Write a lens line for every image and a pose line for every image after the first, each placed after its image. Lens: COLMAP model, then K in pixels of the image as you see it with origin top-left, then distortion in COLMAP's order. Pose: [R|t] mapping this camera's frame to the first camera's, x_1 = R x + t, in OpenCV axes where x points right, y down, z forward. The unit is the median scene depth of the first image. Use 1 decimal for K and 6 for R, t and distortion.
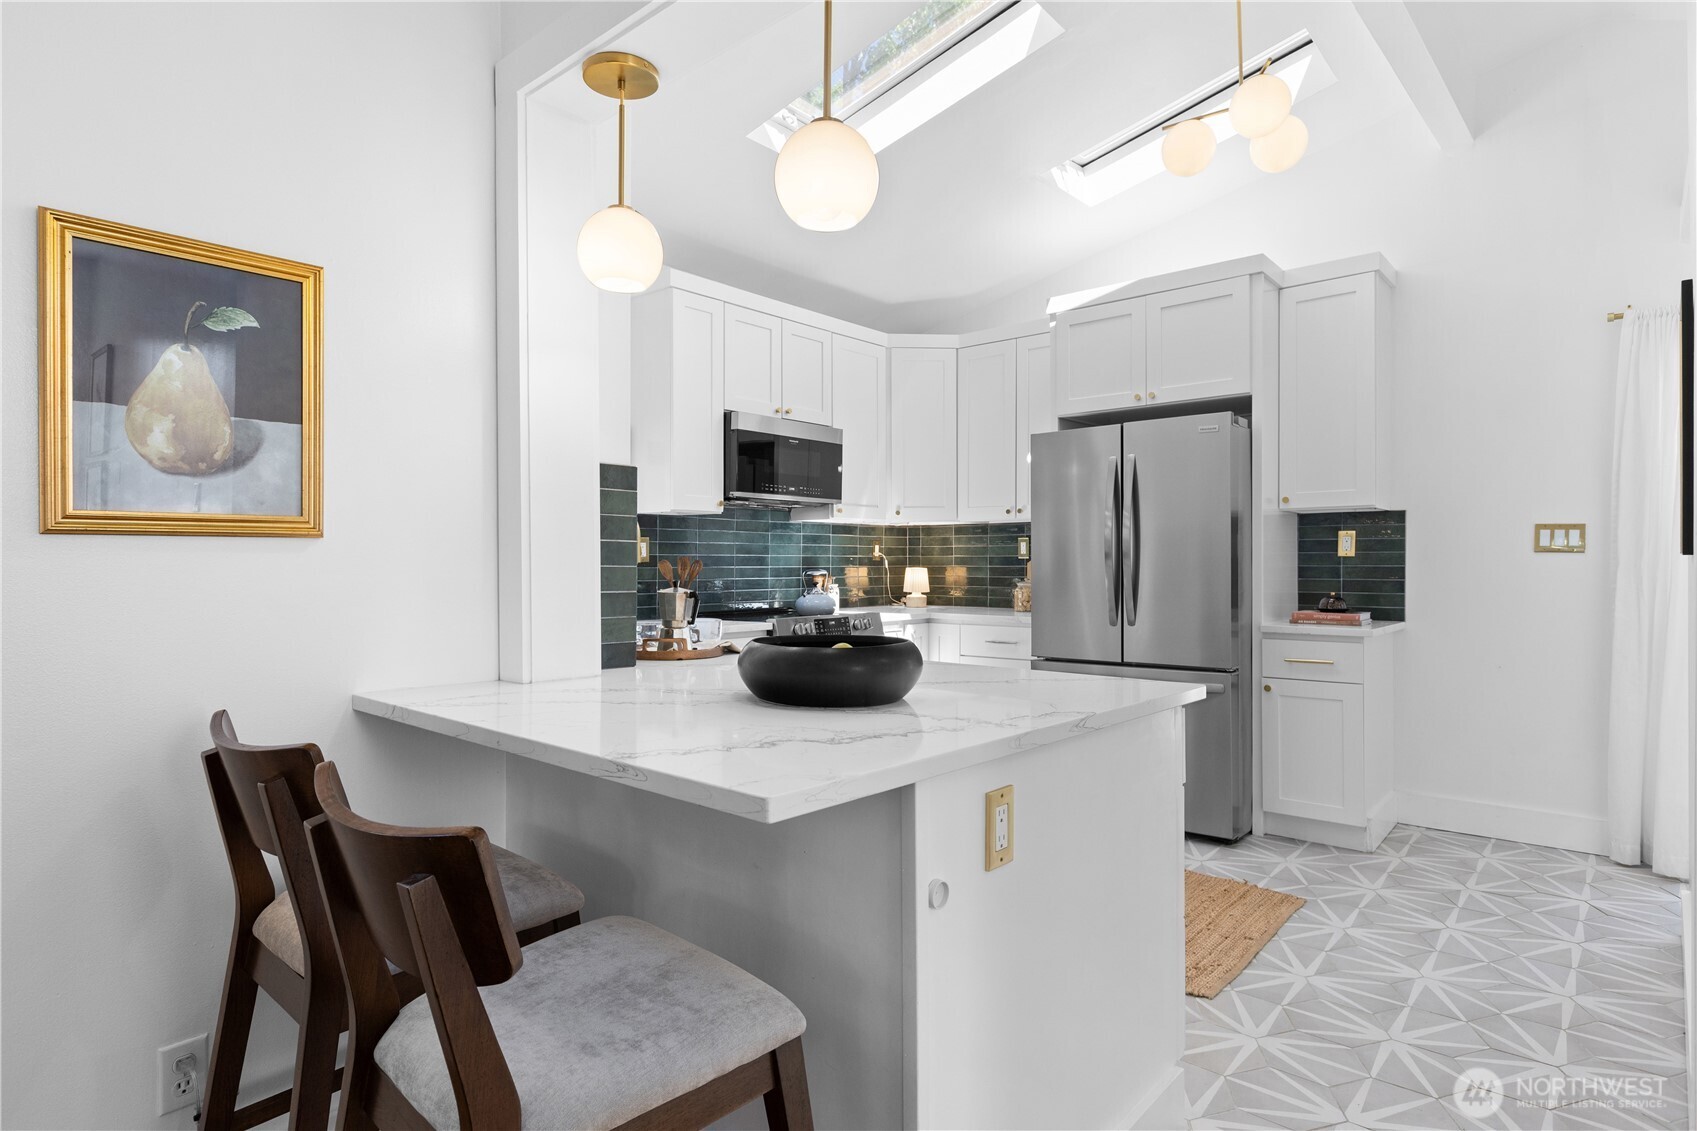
lens RADIAL K [[926.6, 0, 857.0], [0, 926.6, 565.3], [0, 0, 1]] dist [0.003322, 0.001640]
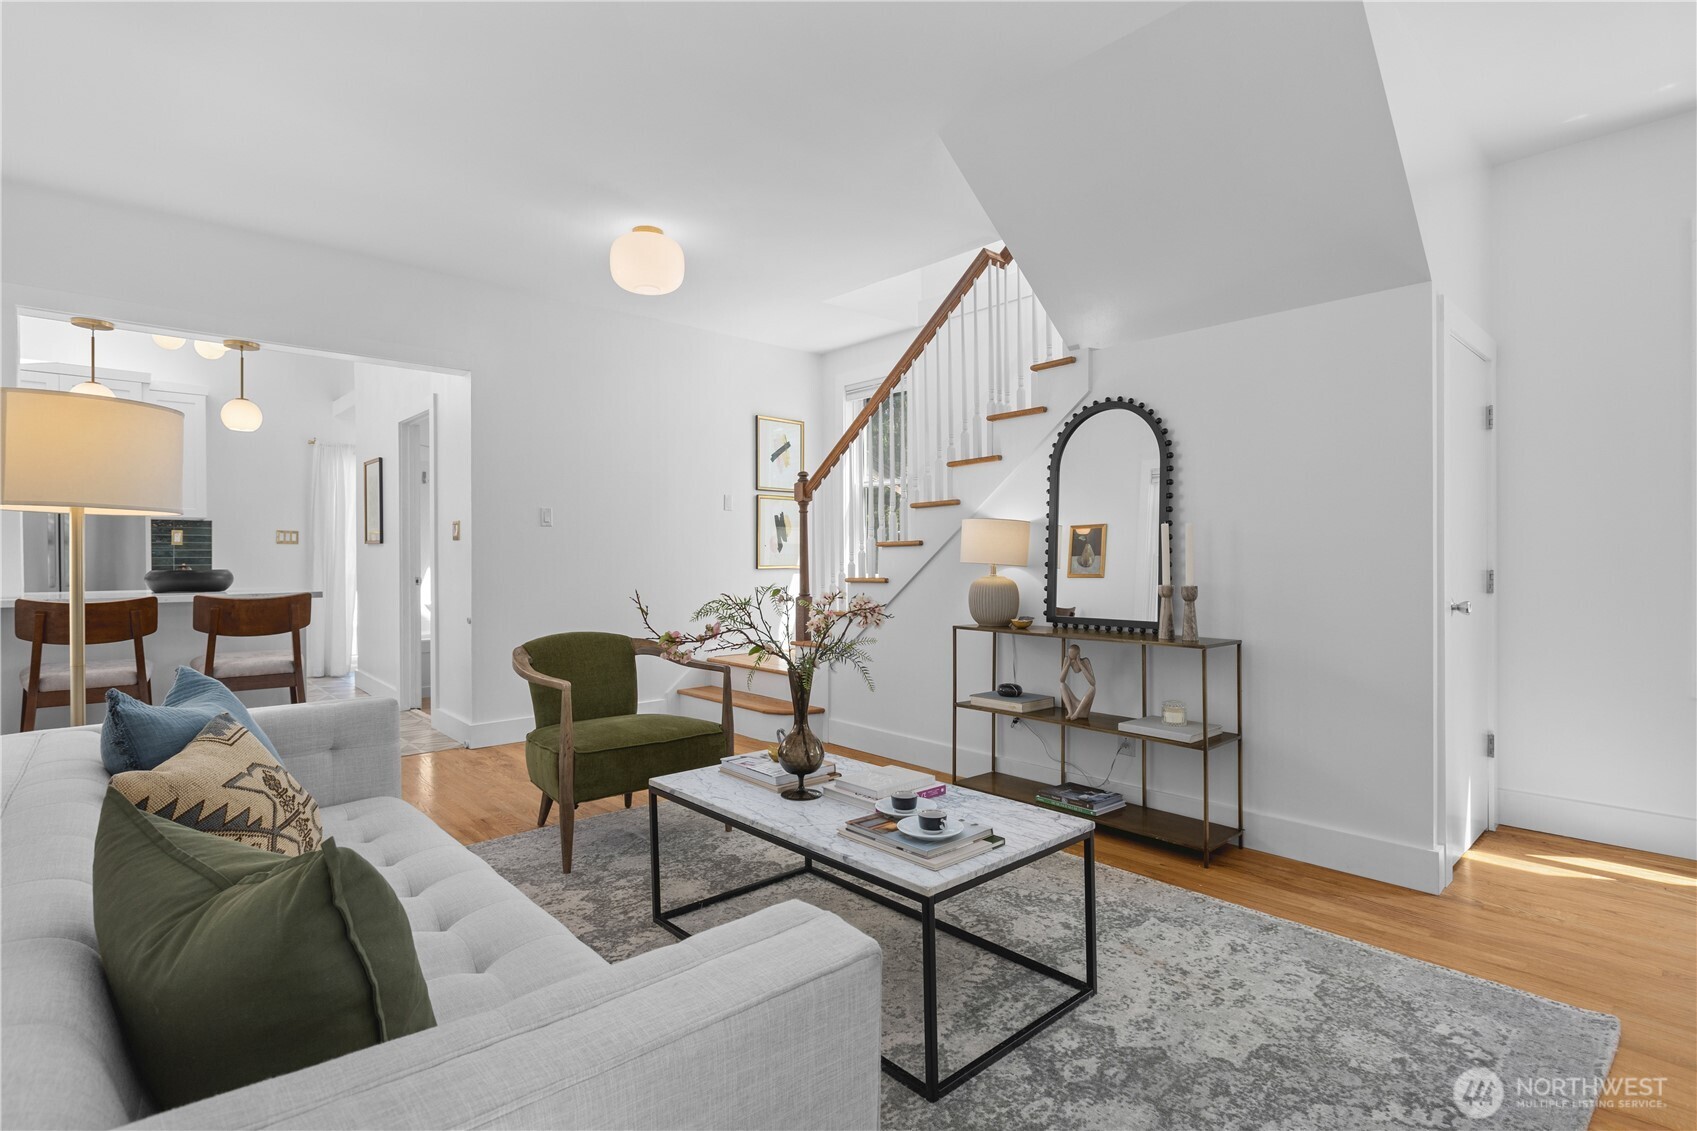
lens RADIAL K [[818.0, 0, 848.8], [0, 818.0, 565.4], [0, 0, 1]] dist [-0.002383, -0.001088]
pose [[0.111285, -0.009257, 0.993745, -0.849737], [0.007119, 0.999938, 0.008518, 0.024836], [-0.993763, 0.006126, 0.111344, -0.443057]]
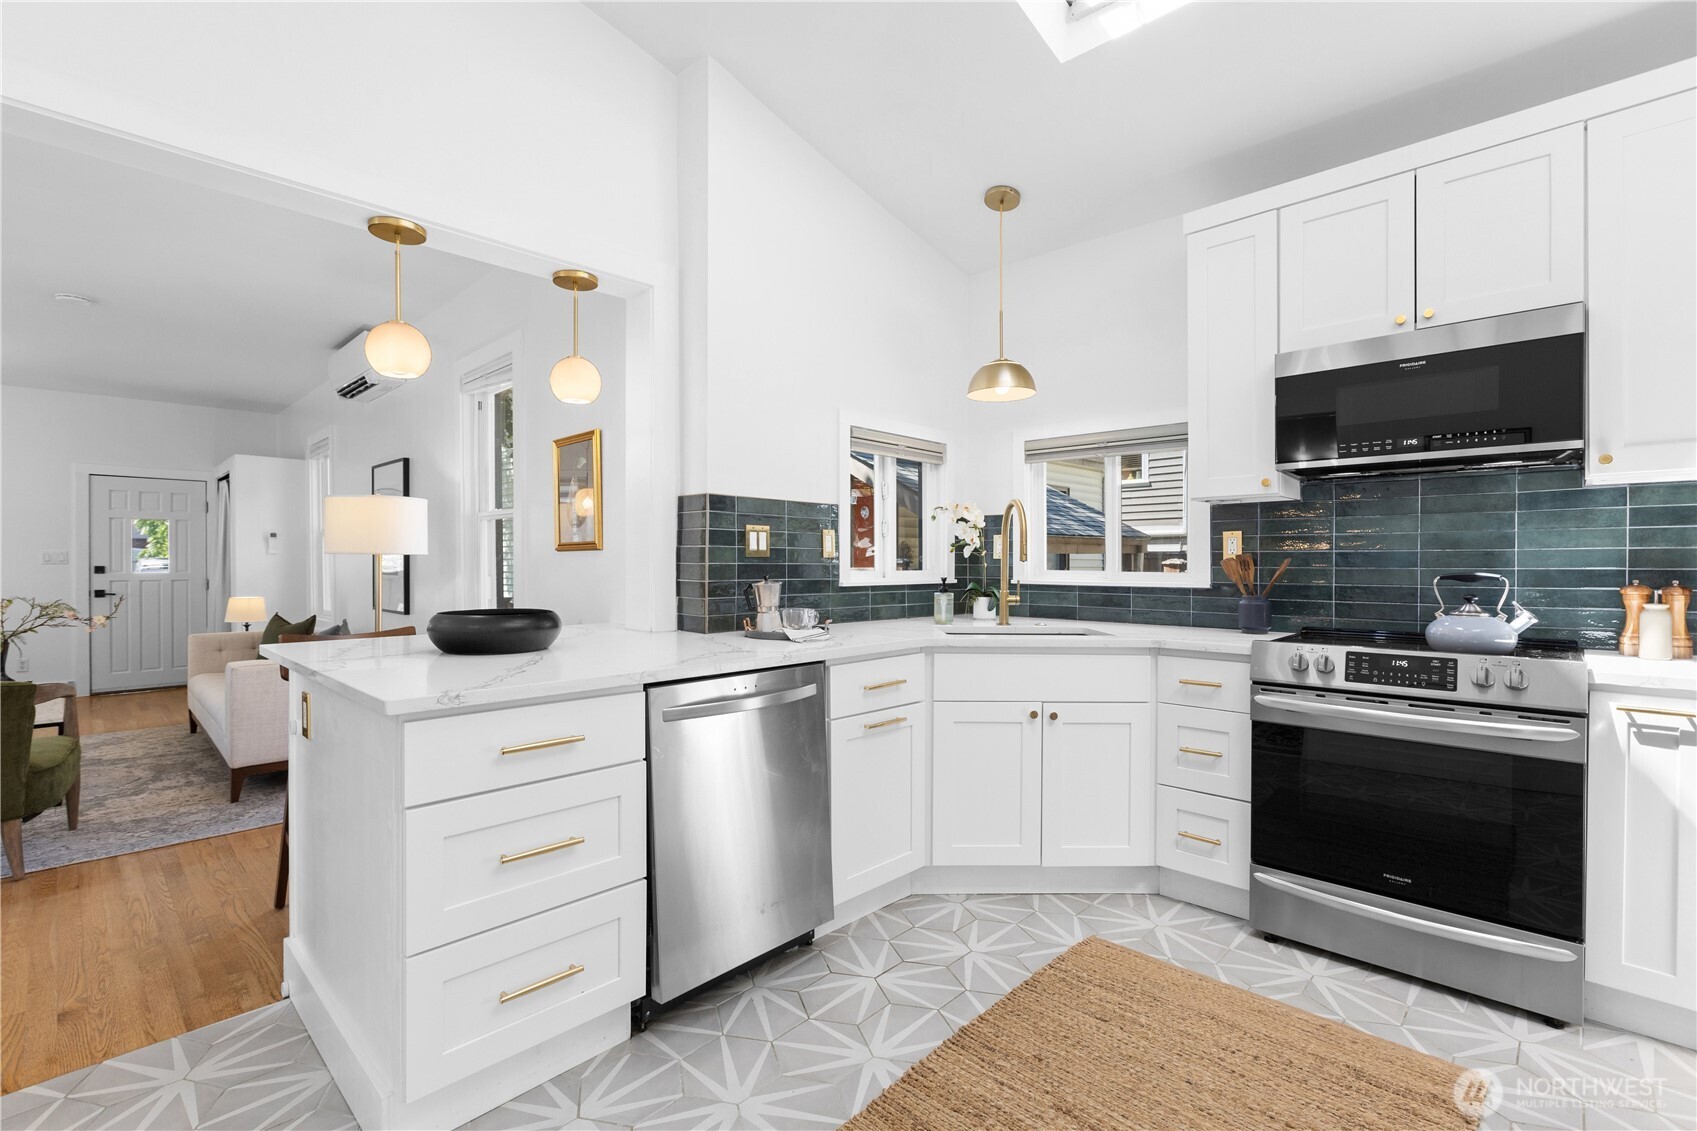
lens RADIAL K [[783.8, 0, 839.3], [0, 783.8, 564.8], [0, 0, 1]] dist [0.003395, 0.002372]
pose [[-0.070608, 0.002629, -0.997501, 0.485098], [-0.003375, 0.999990, 0.002874, -0.000742], [0.997498, 0.003570, -0.070599, 0.663788]]
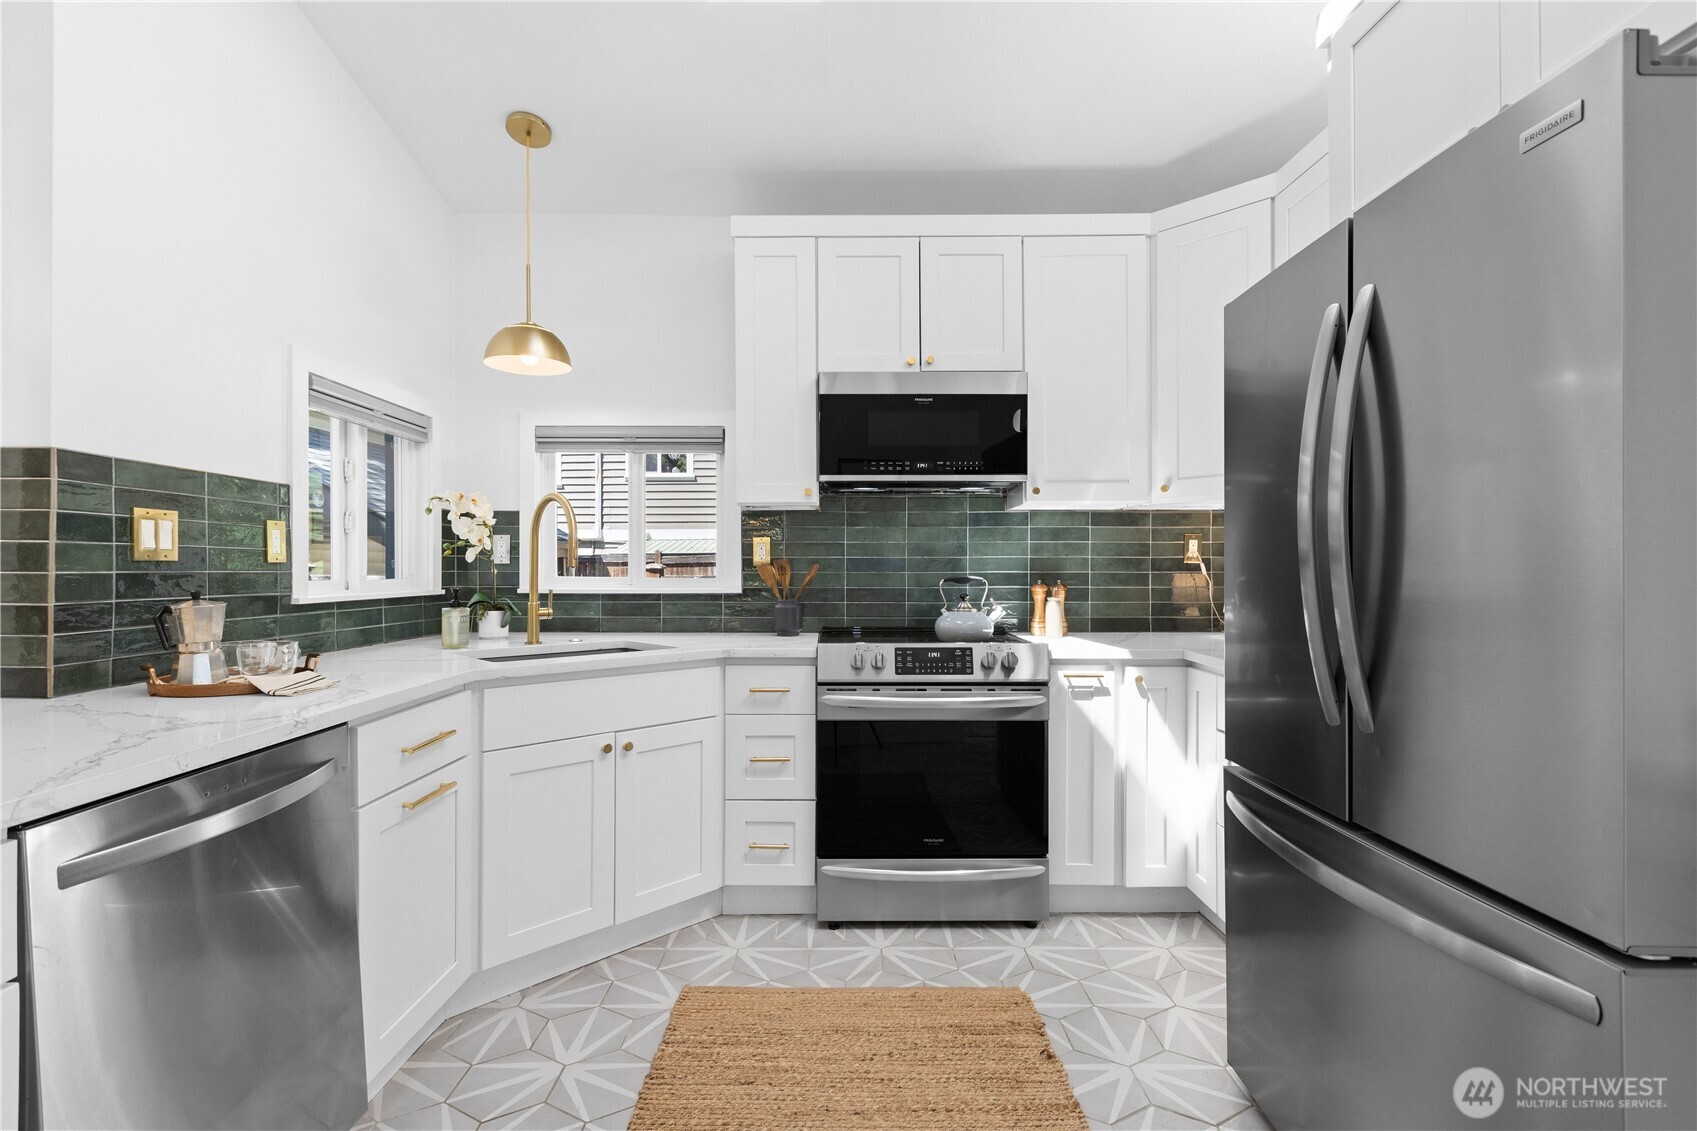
lens RADIAL K [[783.8, 0, 841.7], [0, 783.8, 561.9], [0, 0, 1]] dist [0.003395, 0.002372]
pose [[0.639482, -0.003924, -0.768796, 0.366599], [-0.001583, 0.999978, -0.006421, -0.002654], [0.768805, 0.005323, 0.639462, 0.563119]]
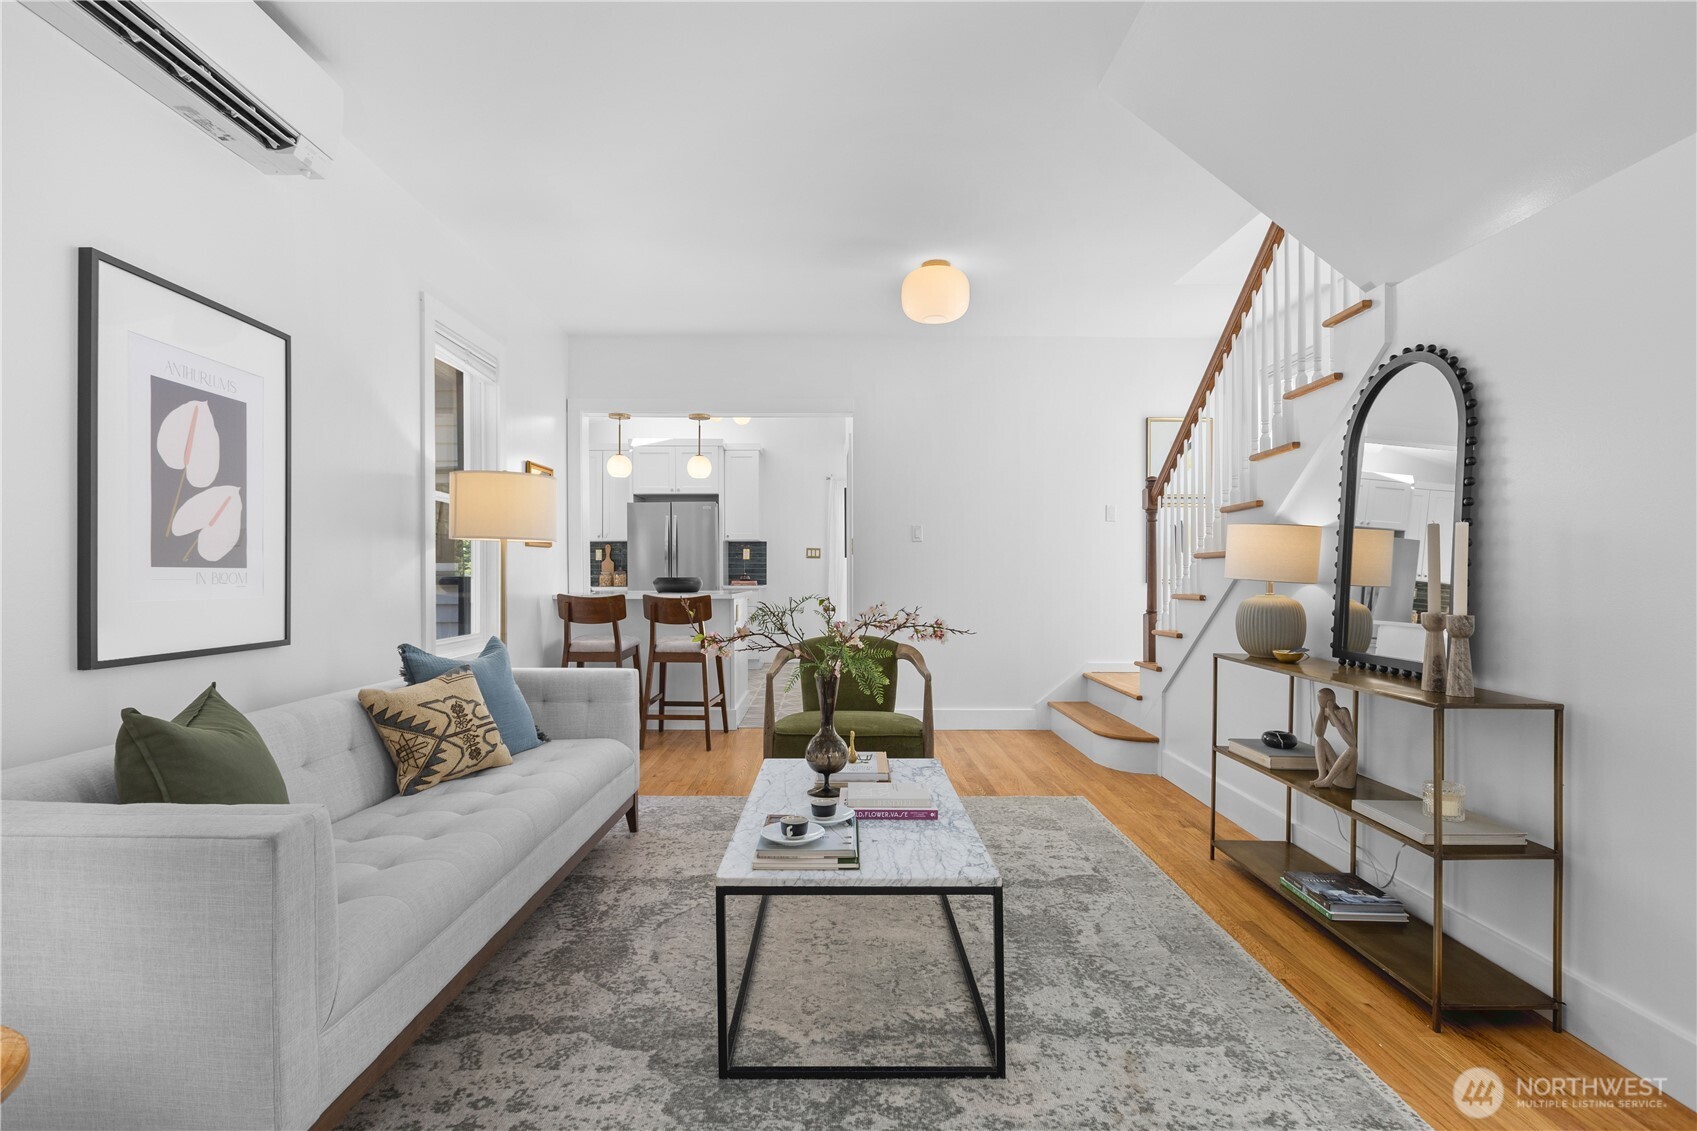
lens RADIAL K [[818.0, 0, 843.9], [0, 818.0, 575.7], [0, 0, 1]] dist [-0.002383, -0.001088]
pose [[0.745334, -0.003696, 0.666681, -0.701460], [0.001845, 0.999992, 0.003481, 0.025641], [-0.666689, -0.001365, 0.745335, -0.769977]]
